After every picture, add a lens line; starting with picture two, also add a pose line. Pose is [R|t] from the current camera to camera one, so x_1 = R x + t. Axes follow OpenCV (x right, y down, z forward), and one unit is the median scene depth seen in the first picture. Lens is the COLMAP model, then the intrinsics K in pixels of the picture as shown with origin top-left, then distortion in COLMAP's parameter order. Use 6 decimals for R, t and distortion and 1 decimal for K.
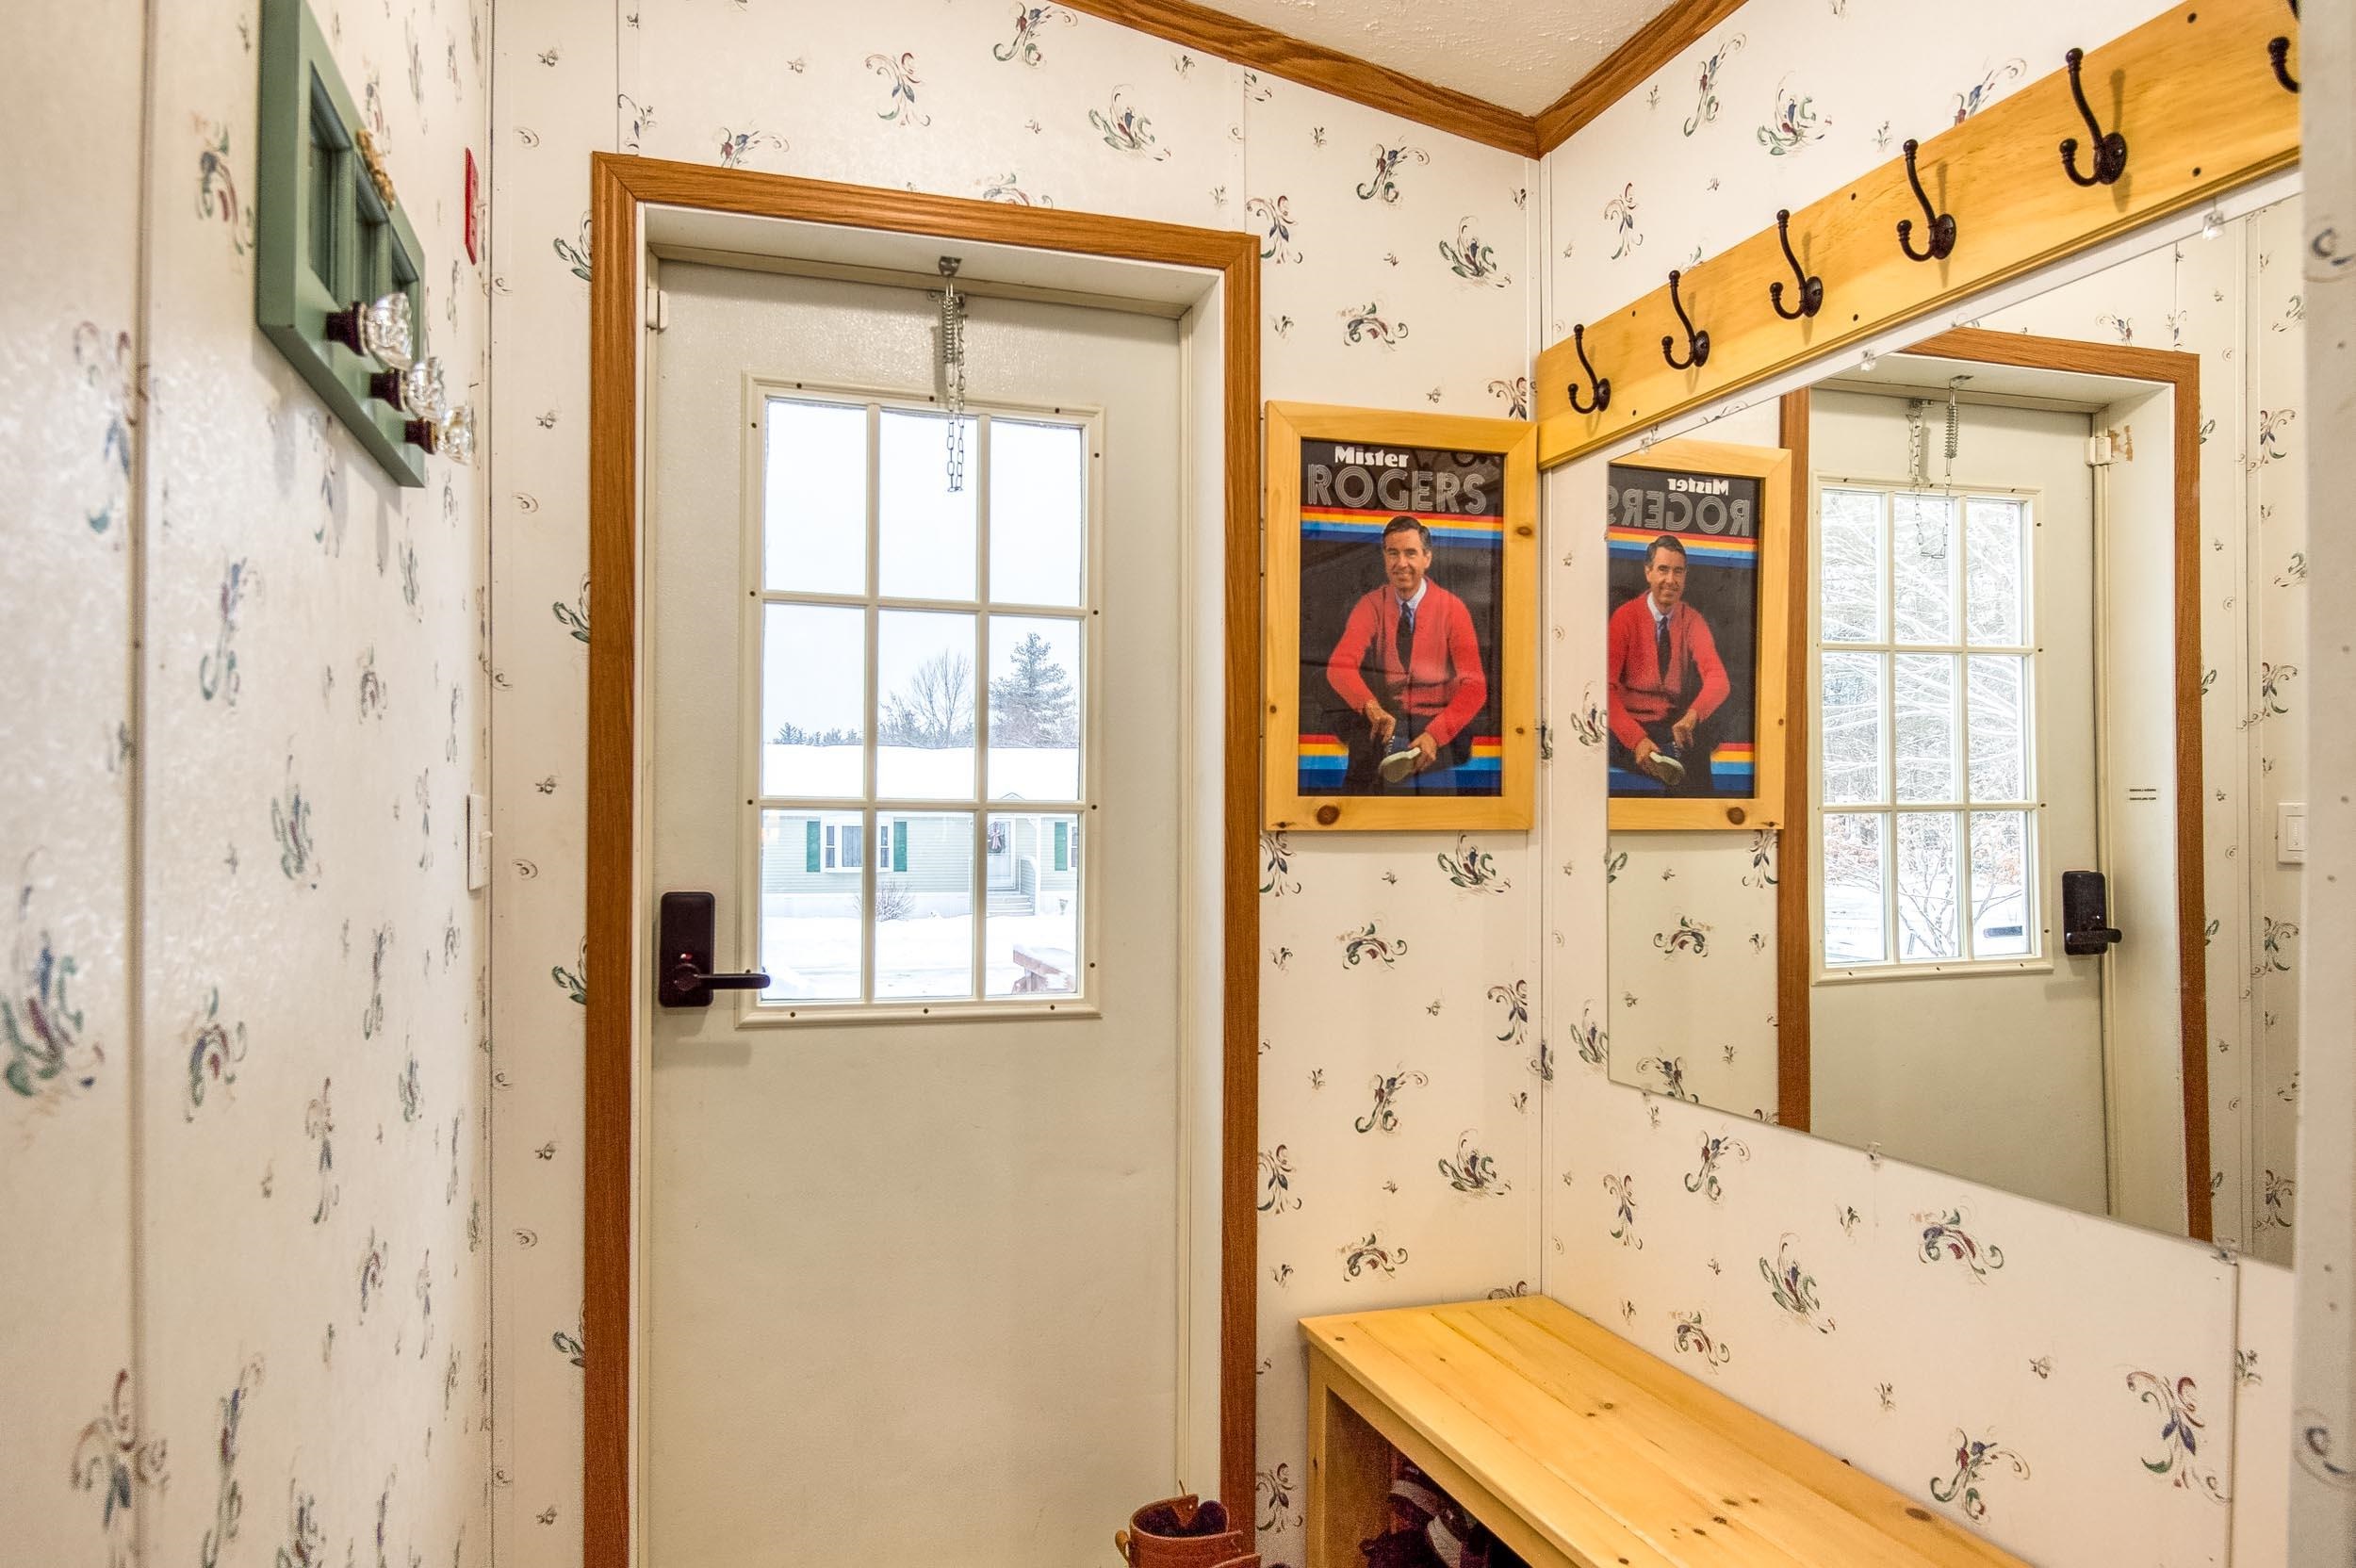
lens RADIAL K [[1634.2, 0, 1171.4], [0, 1634.2, 825.2], [0, 0, 1]] dist [0.033200, -0.111622]
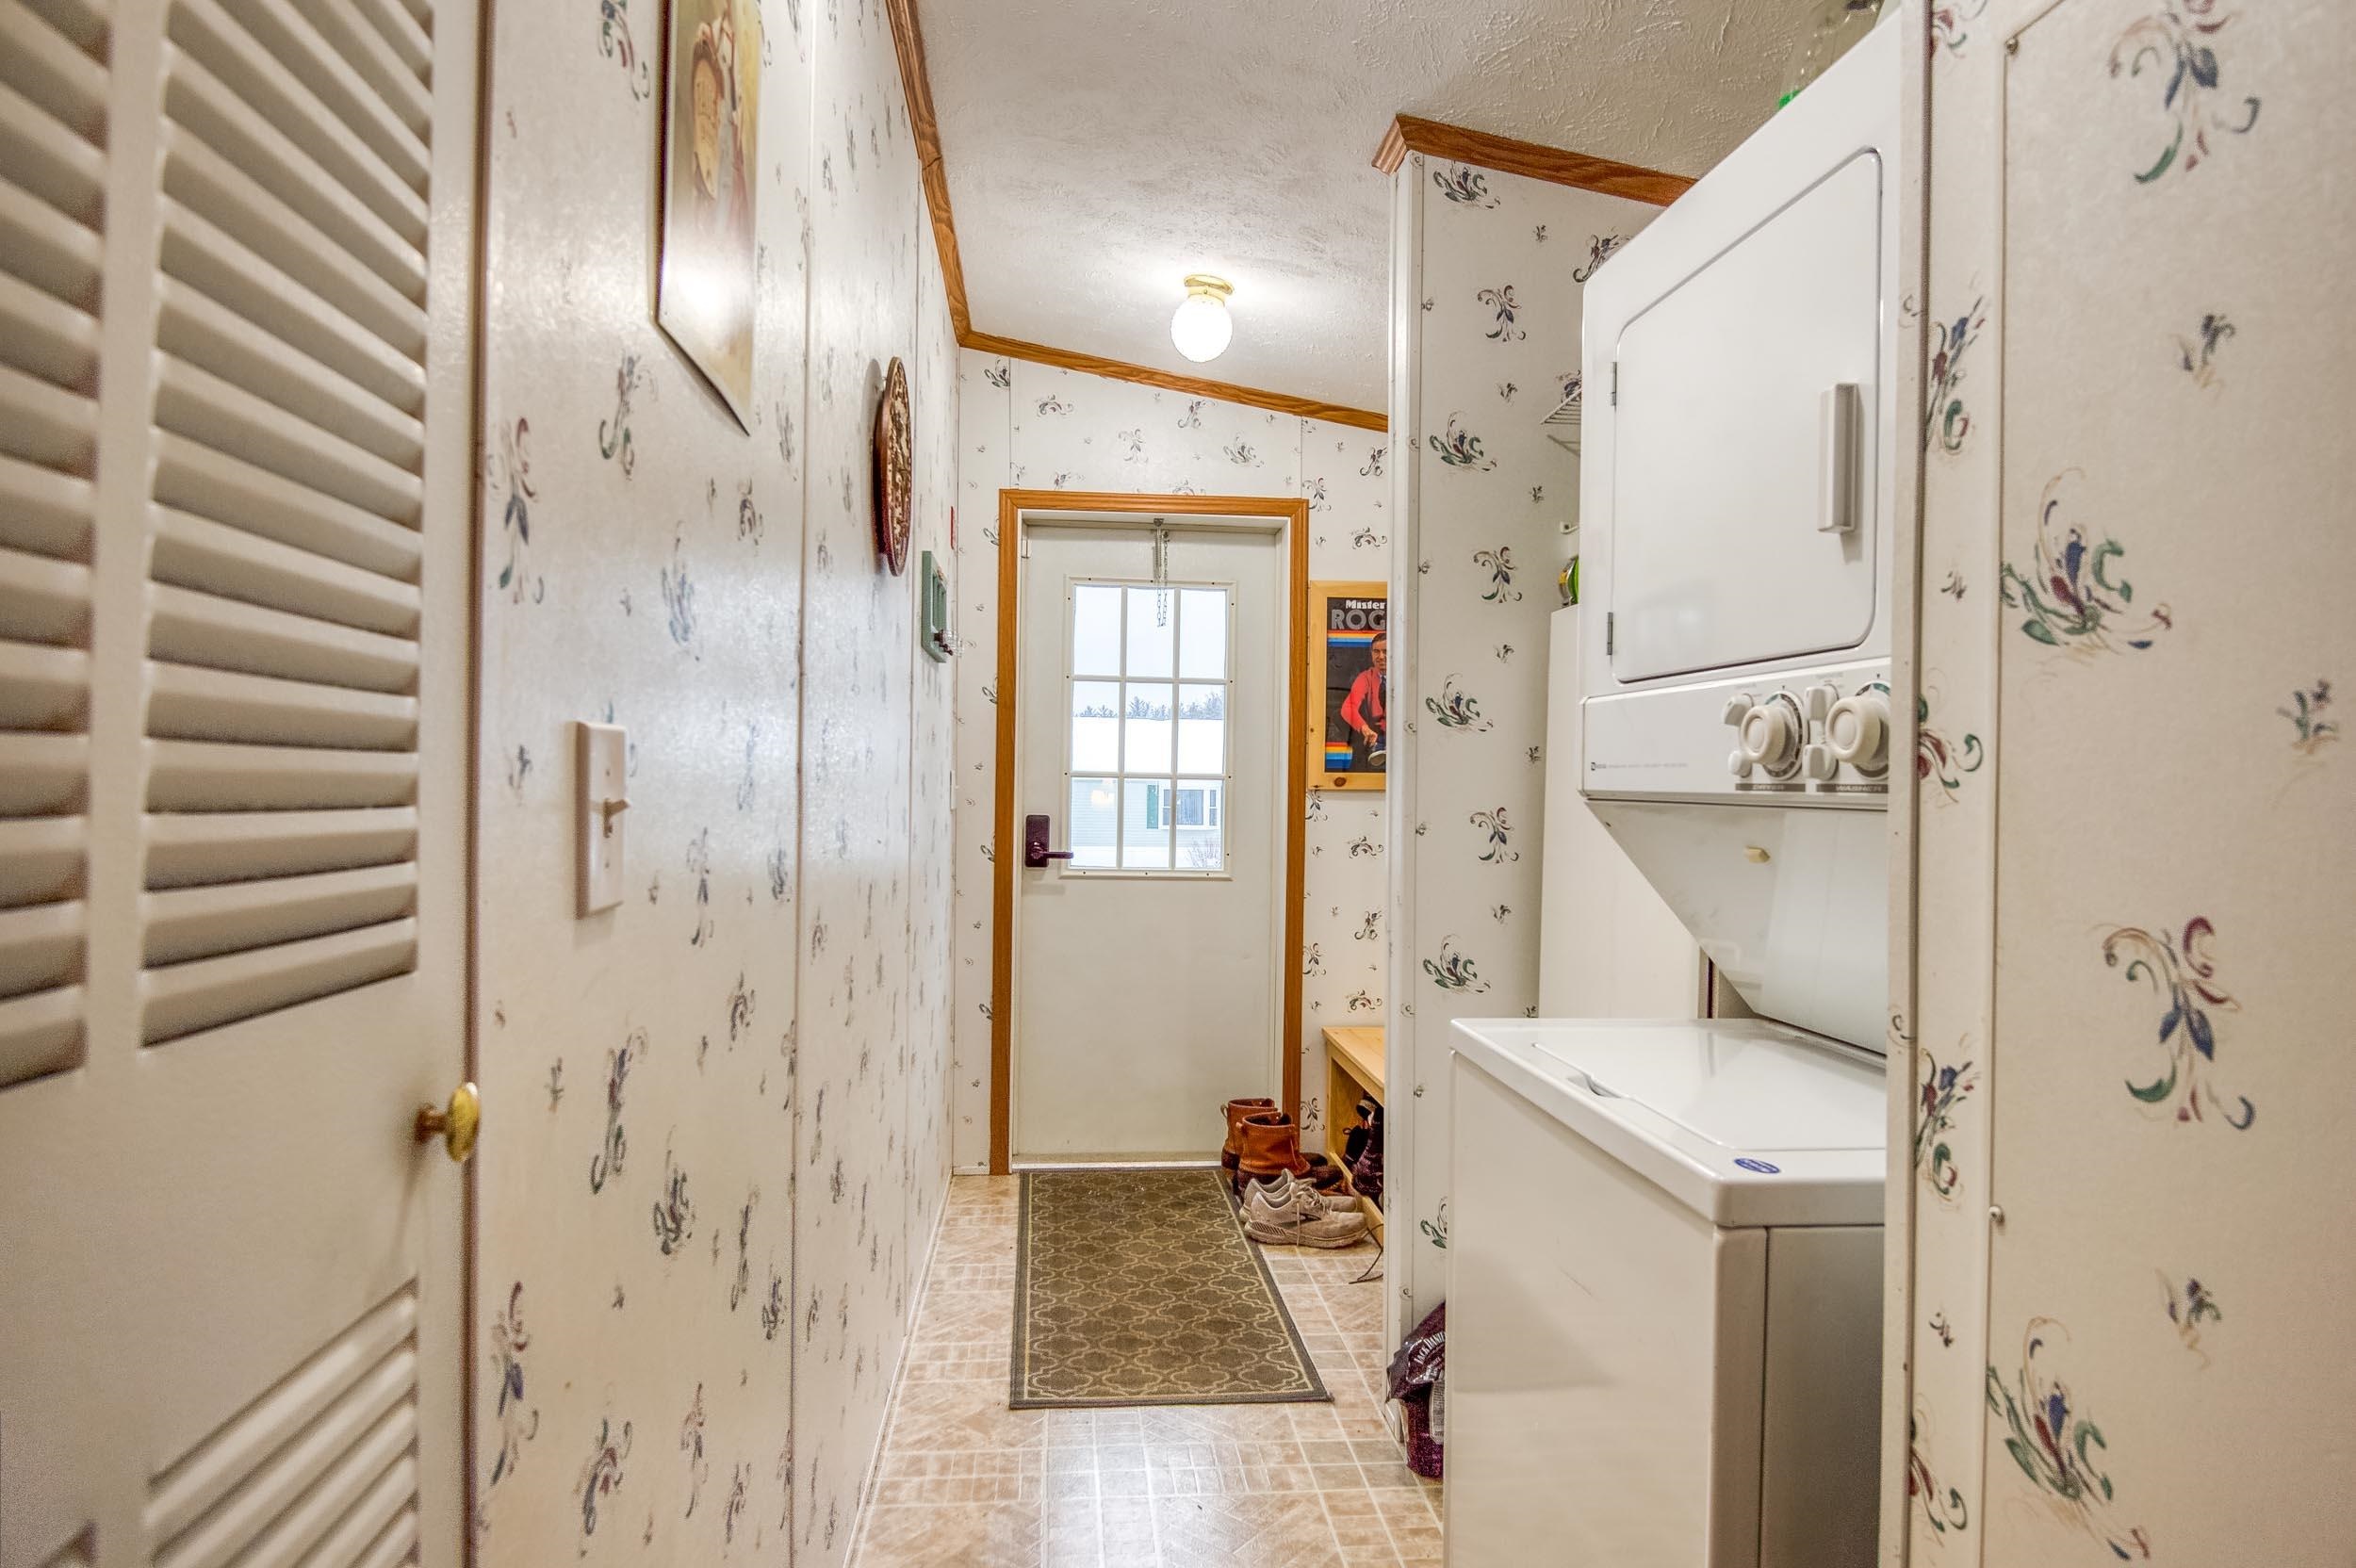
lens RADIAL K [[1634.2, 0, 1171.4], [0, 1634.2, 825.2], [0, 0, 1]] dist [0.033200, -0.111622]
pose [[0.978203, 0.013531, -0.207211, 0.315661], [-0.009632, 0.999757, 0.019815, 0.009371], [0.207429, -0.017387, 0.978096, -1.044943]]
